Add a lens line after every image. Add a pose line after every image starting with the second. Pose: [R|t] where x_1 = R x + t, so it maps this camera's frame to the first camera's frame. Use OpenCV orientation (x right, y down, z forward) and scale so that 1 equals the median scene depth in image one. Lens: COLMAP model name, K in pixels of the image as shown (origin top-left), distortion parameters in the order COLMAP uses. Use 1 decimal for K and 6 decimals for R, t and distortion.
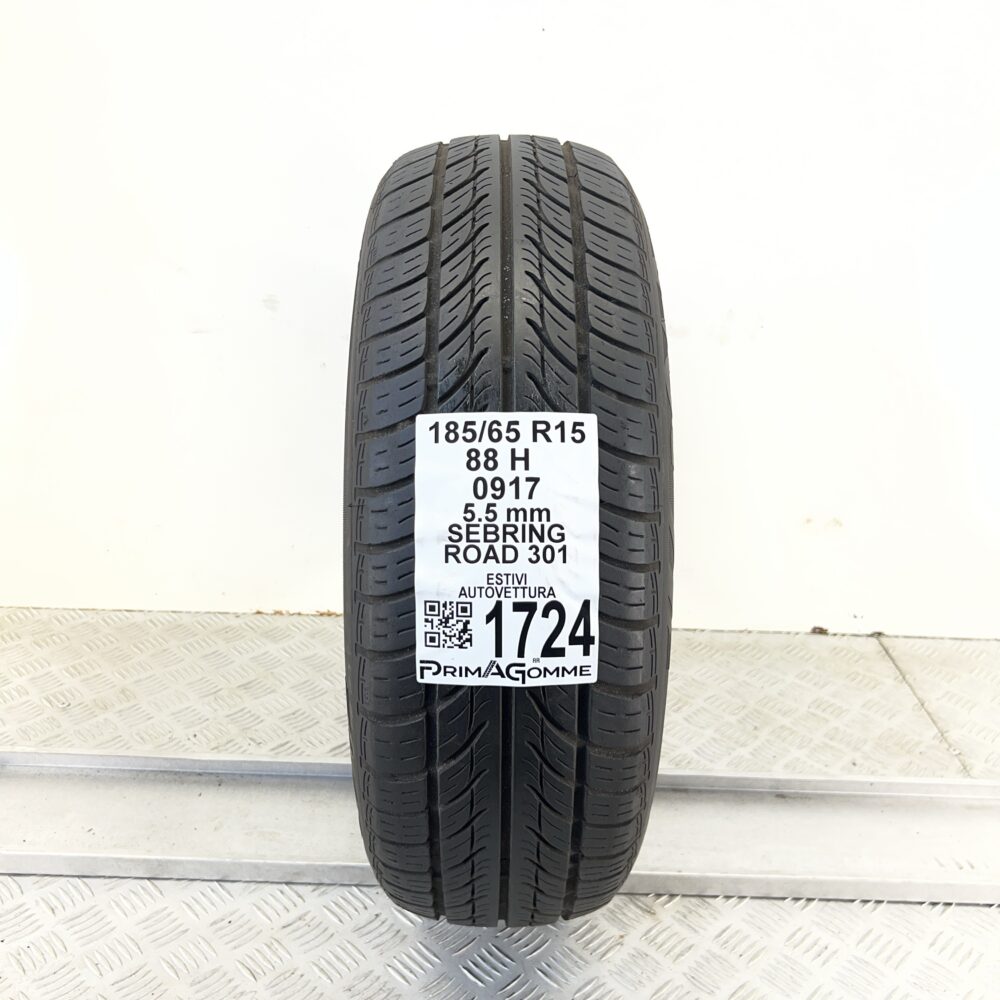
lens RADIAL K [[966.1, 0, 500.0], [0, 966.1, 500.0], [0, 0, 1]] dist [0.011011, 0.000678]
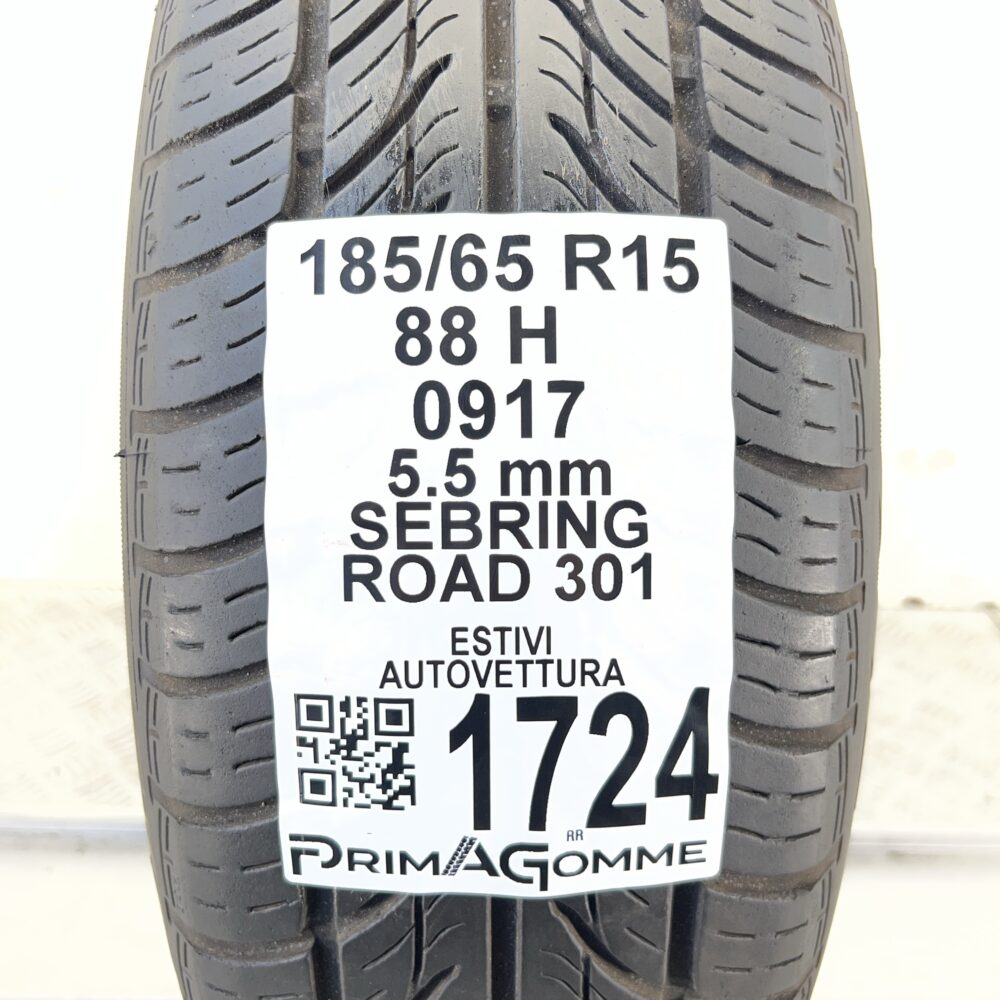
lens RADIAL K [[966.1, 0, 500.0], [0, 966.1, 500.0], [0, 0, 1]] dist [0.011011, 0.000678]
pose [[0.999943, -0.006746, 0.008229, 0.003618], [0.006110, 0.997163, 0.075029, -0.005018], [-0.008712, -0.074974, 0.997147, 0.604637]]
